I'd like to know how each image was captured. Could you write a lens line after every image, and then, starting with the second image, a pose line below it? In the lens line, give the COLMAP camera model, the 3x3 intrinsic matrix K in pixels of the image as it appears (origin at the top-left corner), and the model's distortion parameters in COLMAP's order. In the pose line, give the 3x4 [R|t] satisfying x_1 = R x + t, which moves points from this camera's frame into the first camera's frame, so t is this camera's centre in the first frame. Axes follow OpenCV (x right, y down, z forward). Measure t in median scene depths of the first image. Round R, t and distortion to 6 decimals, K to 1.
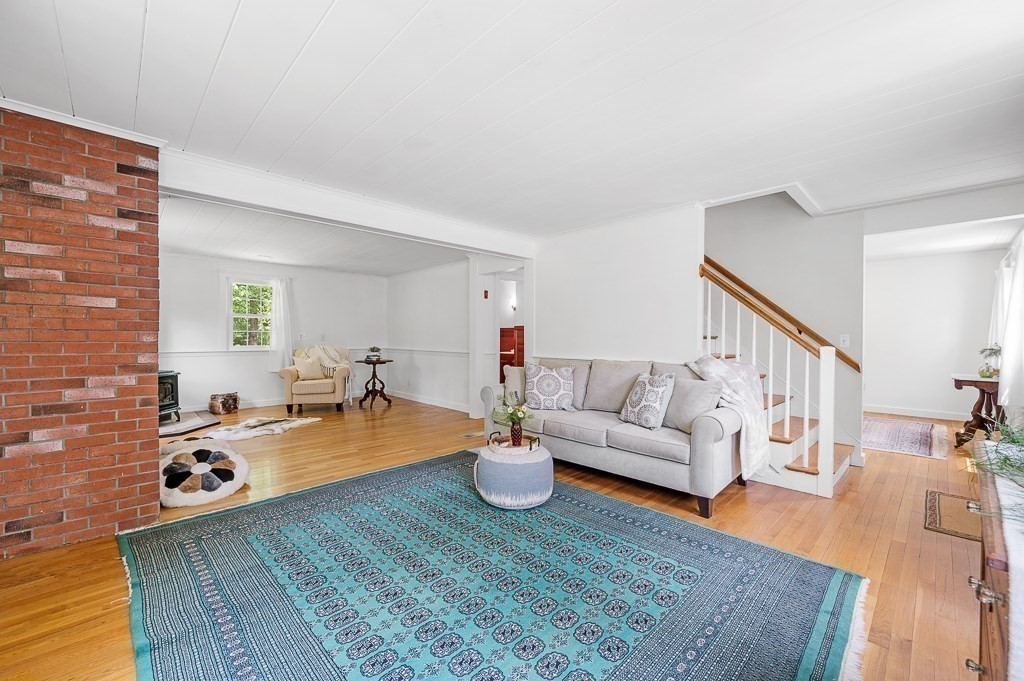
lens RADIAL K [[415.0, 0, 512.0], [0, 415.0, 340.5], [0, 0, 1]] dist [-0.001191, -0.000186]
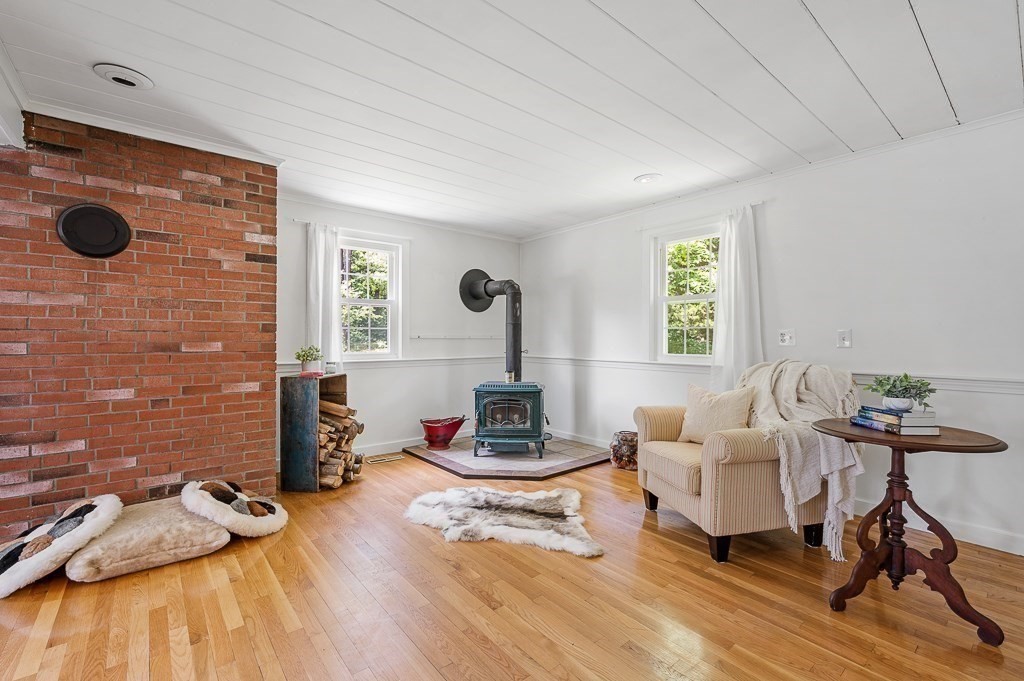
lens RADIAL K [[437.6, 0, 507.3], [0, 437.6, 340.9], [0, 0, 1]] dist [-0.001241, 0.000188]
pose [[-0.082781, 0.002985, -0.996563, -0.134584], [-0.010234, 0.999940, 0.003845, -0.013672], [0.996515, 0.010517, -0.082745, 2.220501]]
